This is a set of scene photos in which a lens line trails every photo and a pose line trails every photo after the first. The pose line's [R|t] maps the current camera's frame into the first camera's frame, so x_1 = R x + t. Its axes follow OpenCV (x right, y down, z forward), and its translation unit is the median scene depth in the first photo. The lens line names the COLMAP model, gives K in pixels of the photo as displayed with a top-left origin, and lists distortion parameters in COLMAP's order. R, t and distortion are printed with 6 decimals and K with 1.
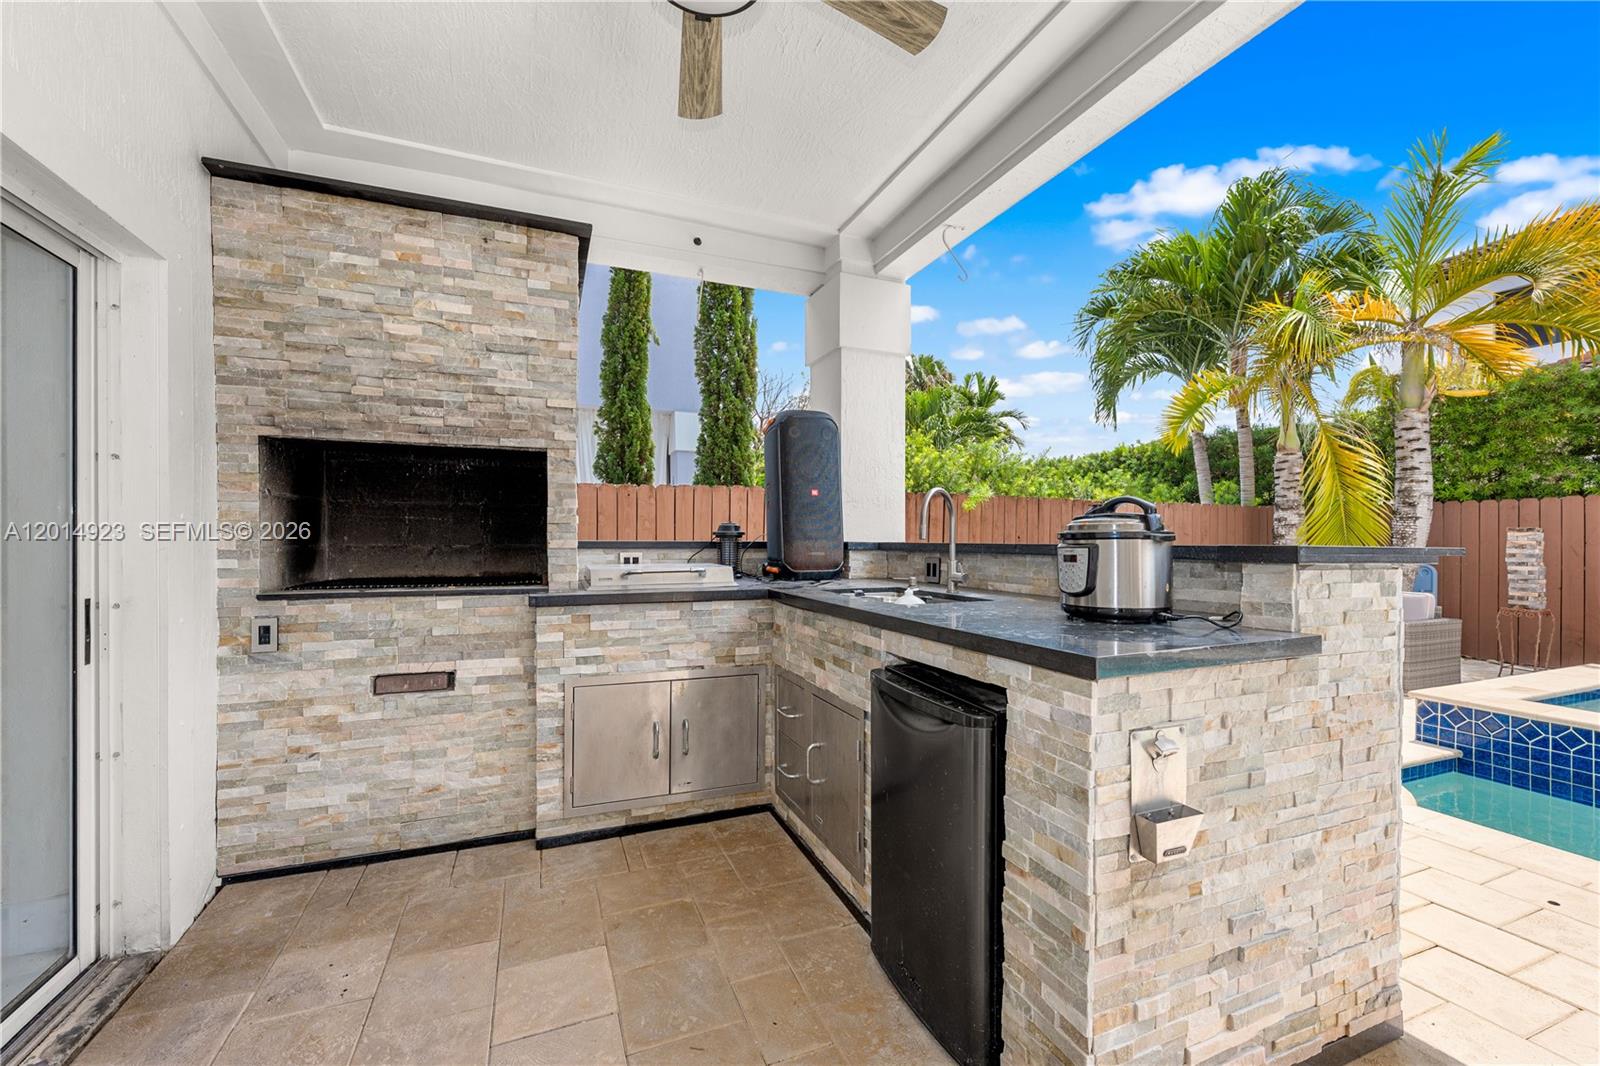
lens RADIAL K [[631.2, 0, 792.8], [0, 631.2, 535.3], [0, 0, 1]] dist [0.000854, 0.000419]
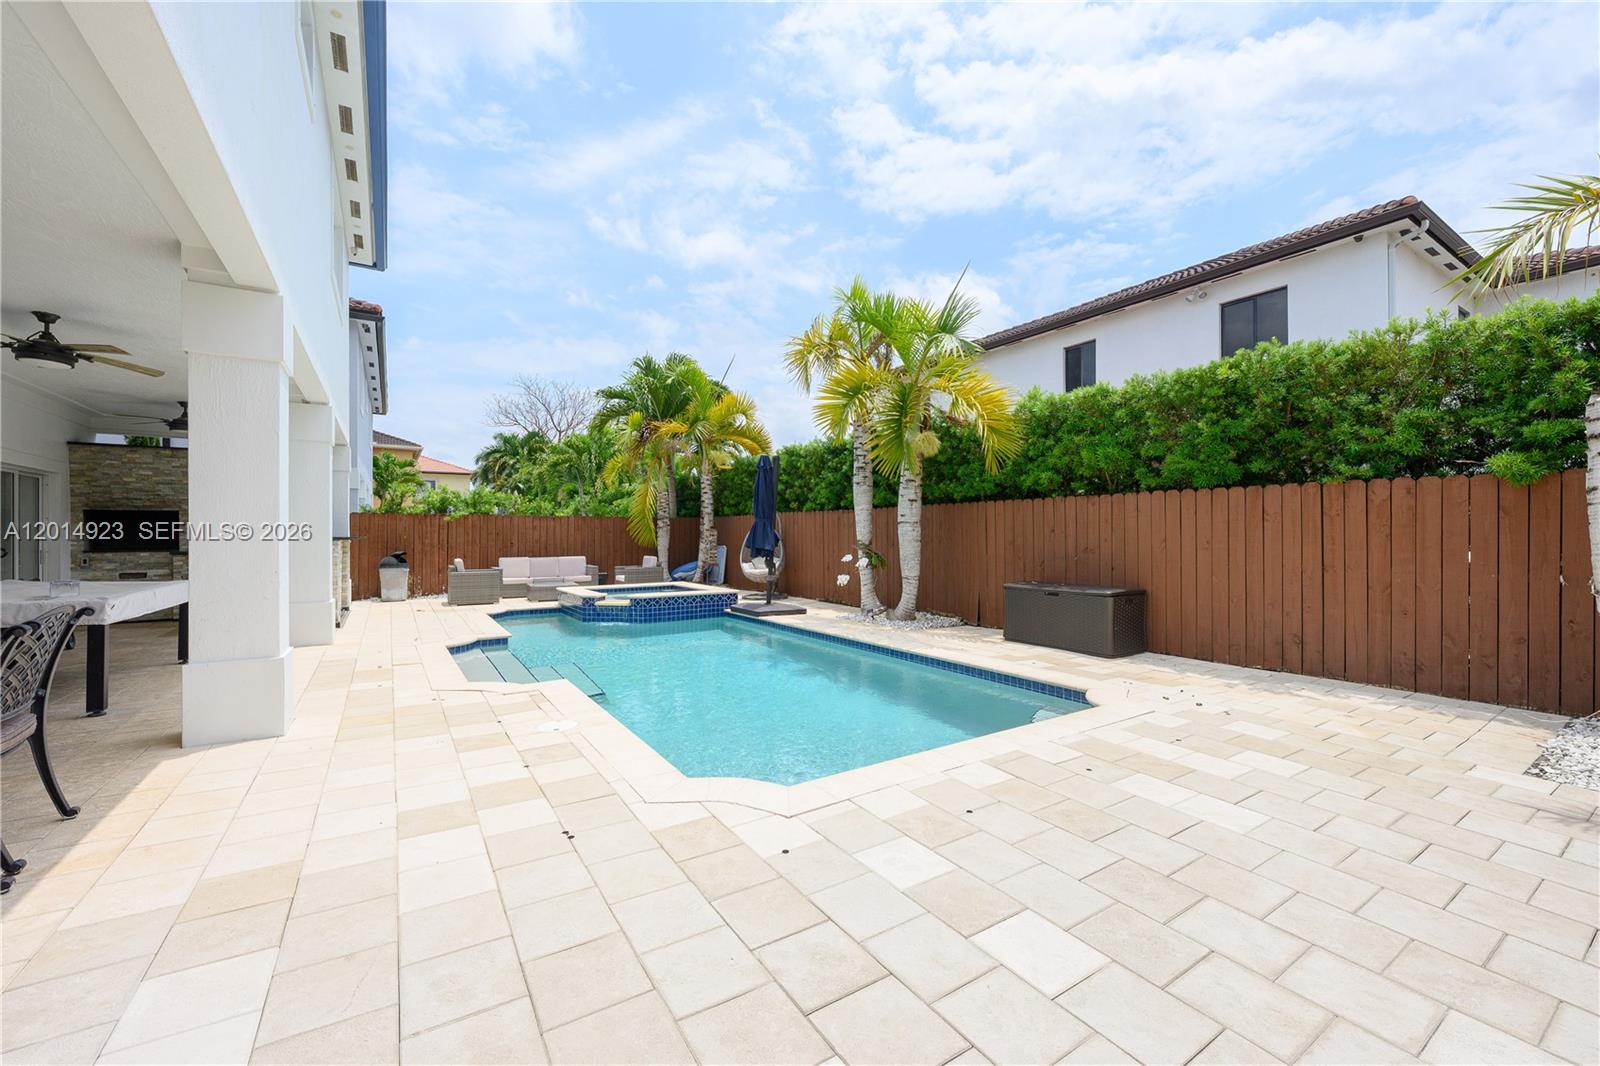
lens RADIAL K [[631.2, 0, 800.9], [0, 631.2, 531.1], [0, 0, 1]] dist [0.000854, 0.000419]
pose [[0.981877, -0.001065, 0.189518, 2.555629], [0.001501, 0.999997, -0.002154, -0.011226], [-0.189515, 0.002400, 0.981875, -3.395993]]
